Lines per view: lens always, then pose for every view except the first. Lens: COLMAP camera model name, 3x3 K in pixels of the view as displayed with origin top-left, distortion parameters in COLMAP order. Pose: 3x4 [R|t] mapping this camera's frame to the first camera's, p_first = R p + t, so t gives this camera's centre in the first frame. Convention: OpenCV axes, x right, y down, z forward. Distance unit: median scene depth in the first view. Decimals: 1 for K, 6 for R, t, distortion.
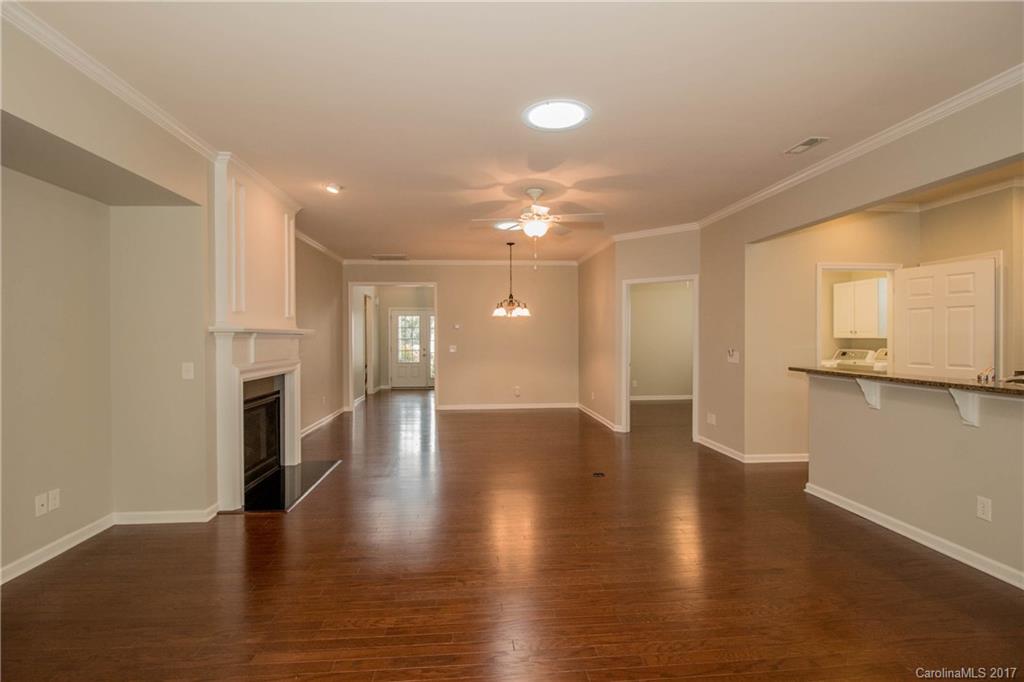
lens RADIAL K [[492.7, 0, 505.8], [0, 492.7, 337.0], [0, 0, 1]] dist [-0.001010, -0.000157]
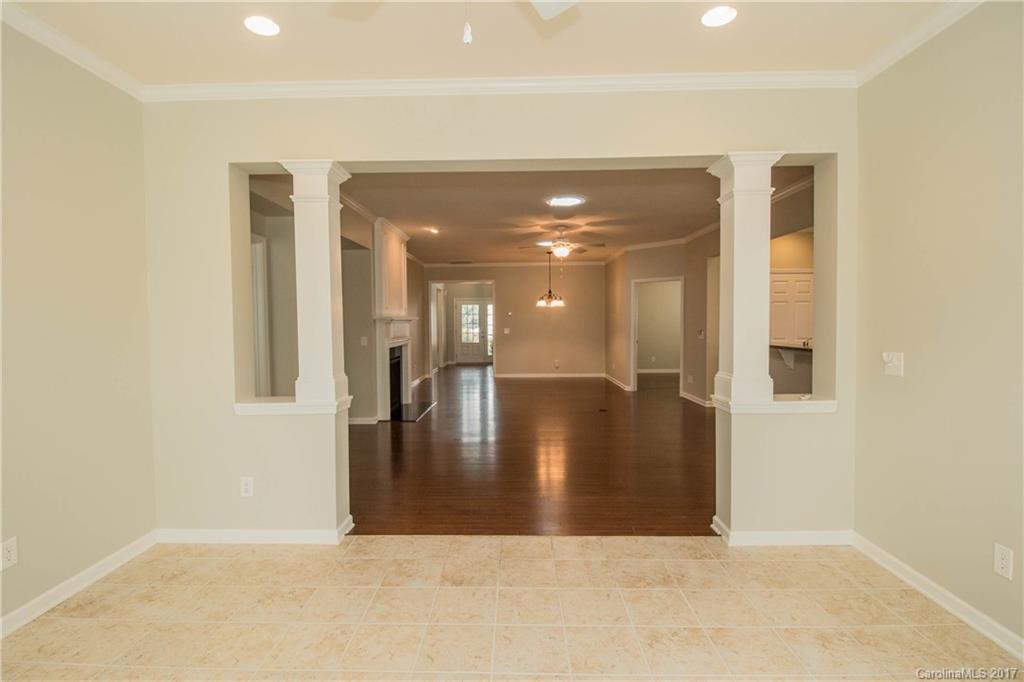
lens RADIAL K [[492.7, 0, 505.8], [0, 492.7, 337.0], [0, 0, 1]] dist [-0.001010, -0.000157]
pose [[0.994815, -0.000314, -0.101698, 0.029595], [0.003468, 0.999518, 0.030840, -0.000273], [0.101639, -0.031033, 0.994337, -0.388318]]
